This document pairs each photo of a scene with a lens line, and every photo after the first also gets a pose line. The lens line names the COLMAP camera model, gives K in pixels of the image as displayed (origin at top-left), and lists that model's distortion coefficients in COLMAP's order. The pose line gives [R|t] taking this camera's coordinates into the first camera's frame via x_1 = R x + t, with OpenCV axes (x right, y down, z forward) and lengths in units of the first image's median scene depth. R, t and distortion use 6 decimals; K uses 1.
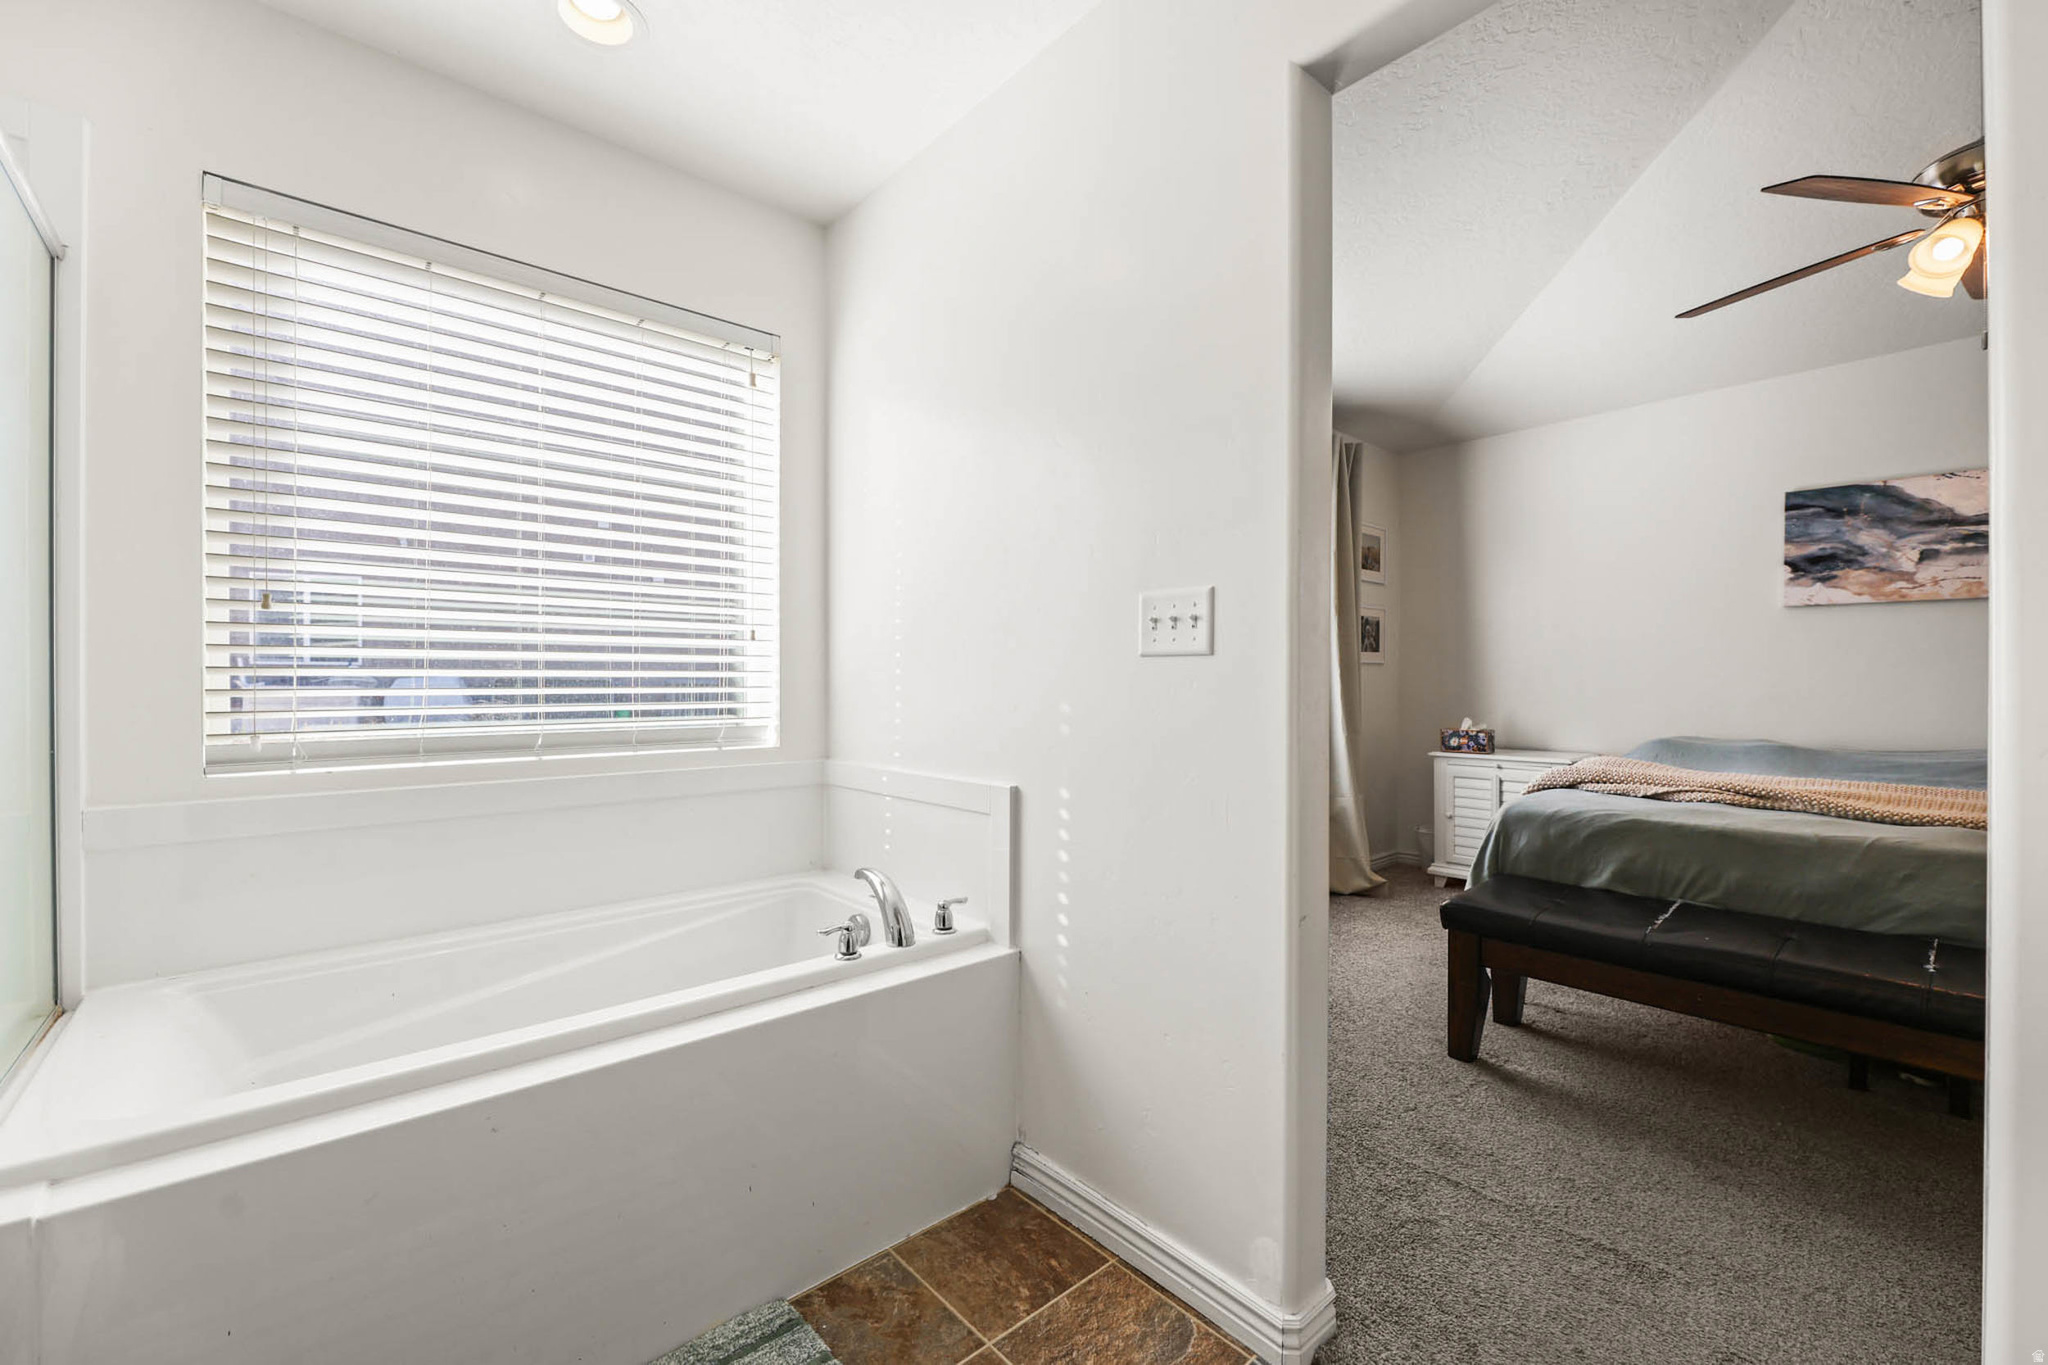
lens RADIAL K [[832.8, 0, 1024.0], [0, 832.8, 682.5], [0, 0, 1]] dist [0.000361, -0.003698]
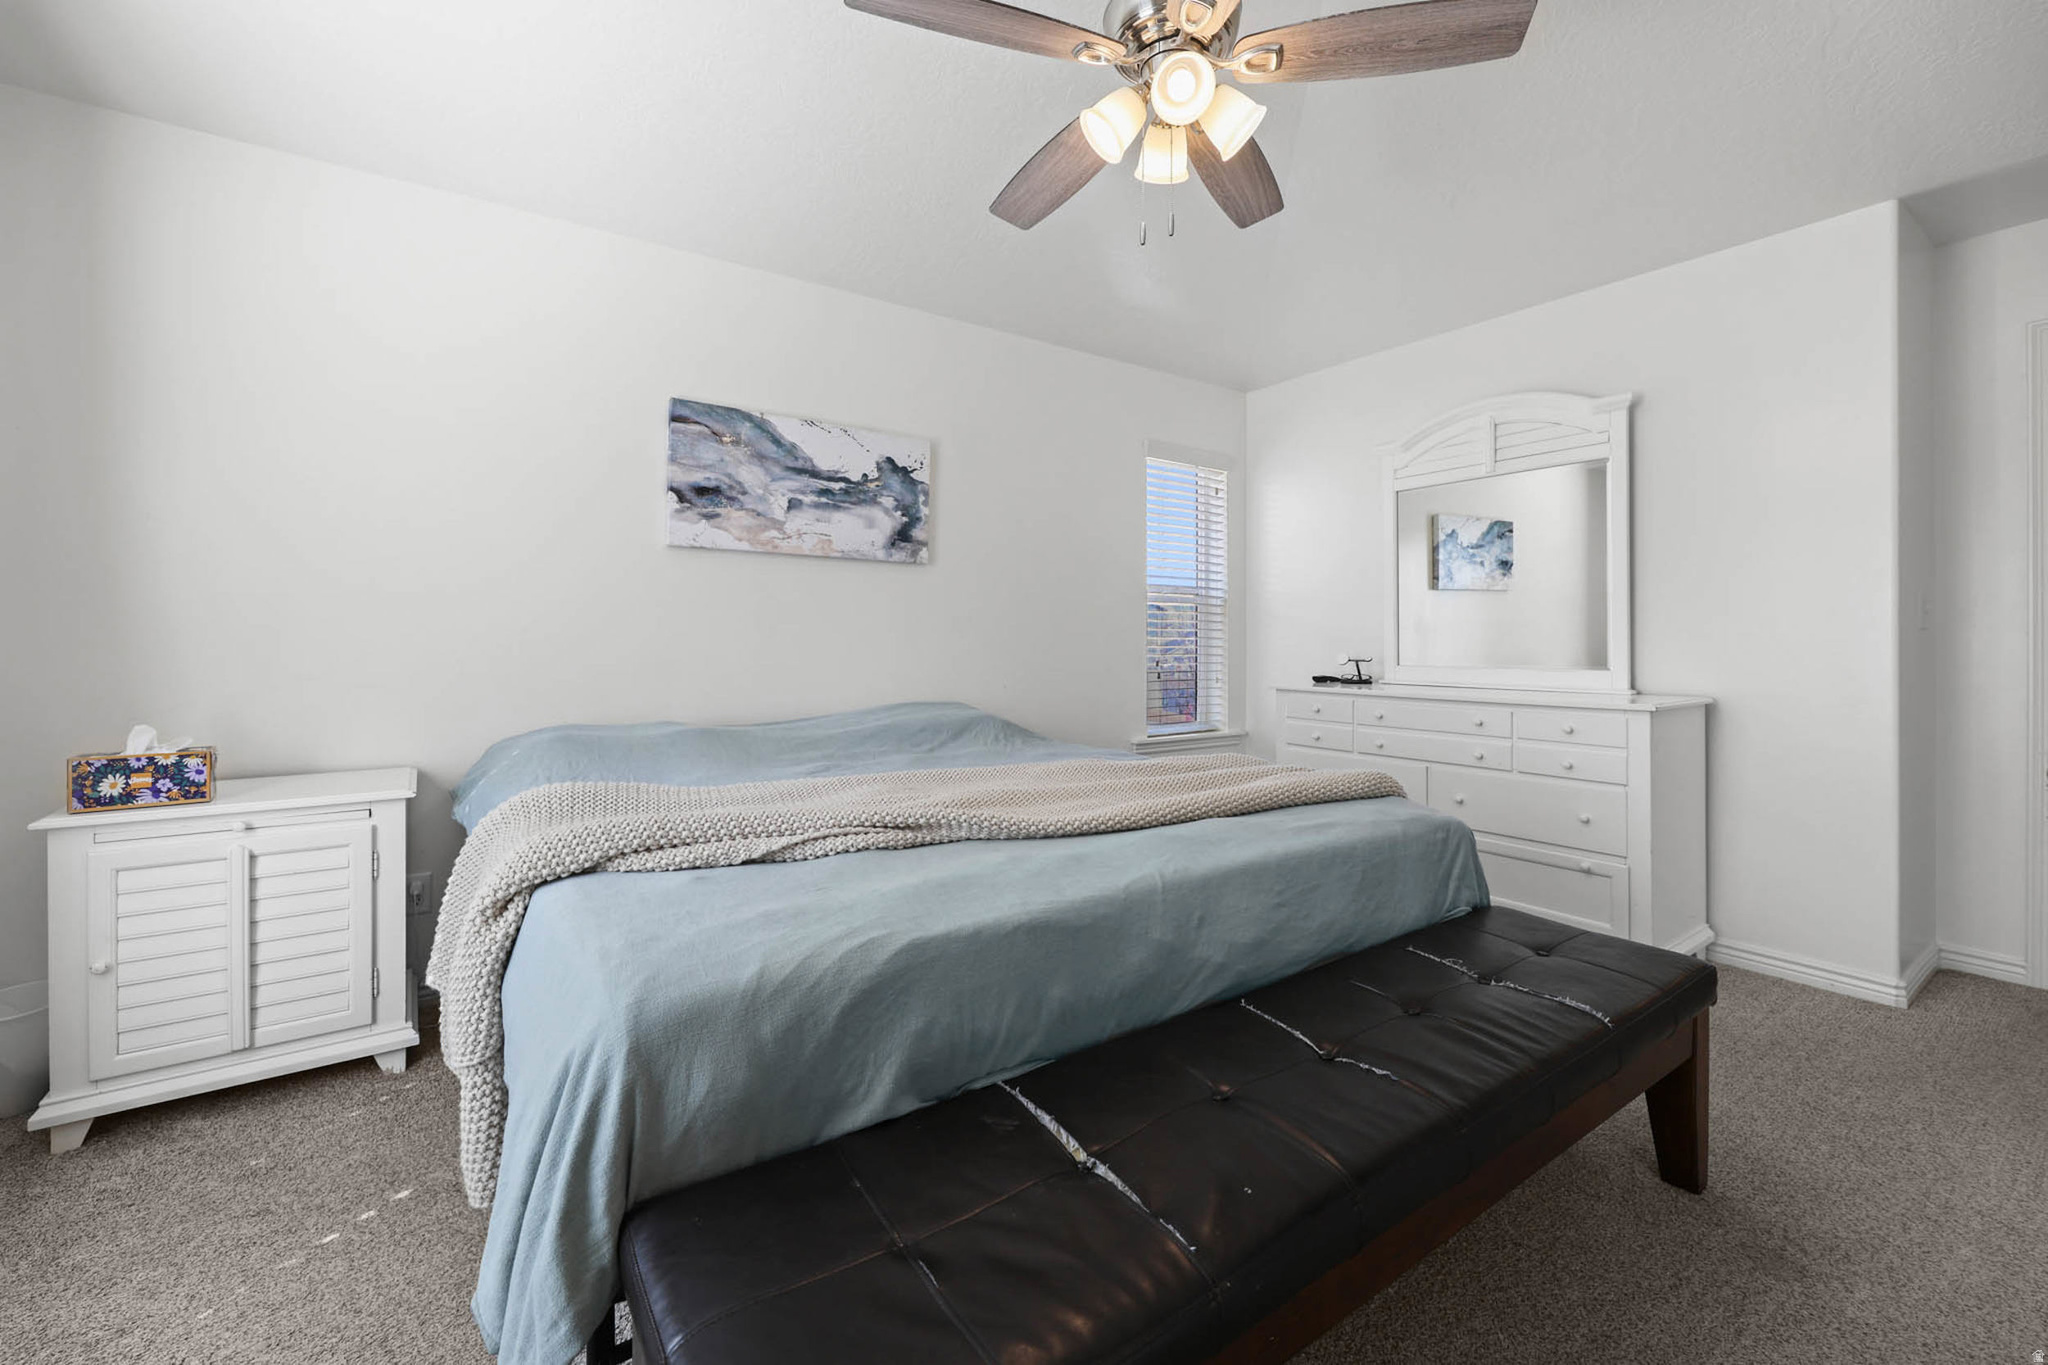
lens RADIAL K [[846.7, 0, 1019.9], [0, 846.7, 641.3], [0, 0, 1]] dist [-0.000968, -0.000357]
pose [[0.120349, 0.000153, 0.992732, 0.184704], [-0.003414, 0.999994, 0.000260, -0.003864], [-0.992726, -0.003420, 0.120349, 0.611828]]
